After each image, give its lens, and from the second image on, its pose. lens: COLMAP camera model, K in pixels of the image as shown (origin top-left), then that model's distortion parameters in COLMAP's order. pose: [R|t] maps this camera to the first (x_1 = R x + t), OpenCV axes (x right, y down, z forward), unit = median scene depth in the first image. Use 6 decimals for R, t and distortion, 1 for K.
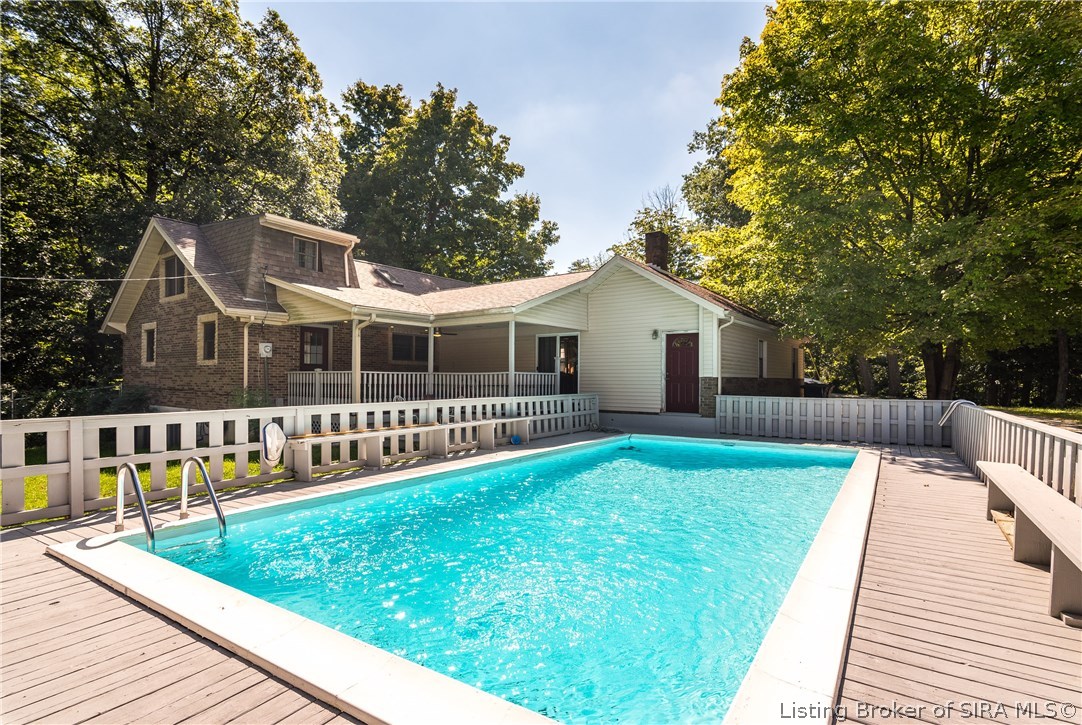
lens RADIAL K [[527.2, 0, 500.3], [0, 527.2, 364.4], [0, 0, 1]] dist [0.011712, -0.001023]
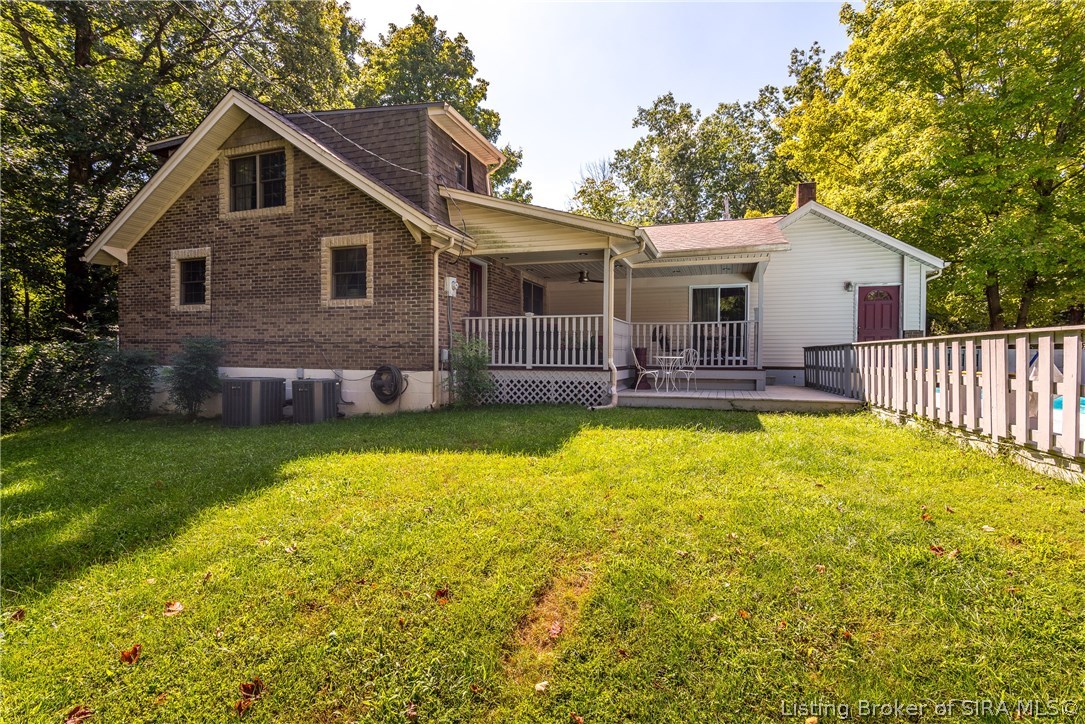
lens RADIAL K [[528.7, 0, 498.2], [0, 528.7, 352.9], [0, 0, 1]] dist [0.011712, -0.001023]
pose [[0.956352, 0.003667, 0.292194, -0.498745], [-0.010802, 0.999681, 0.022811, 0.040163], [-0.292017, -0.024972, 0.956087, 0.221049]]
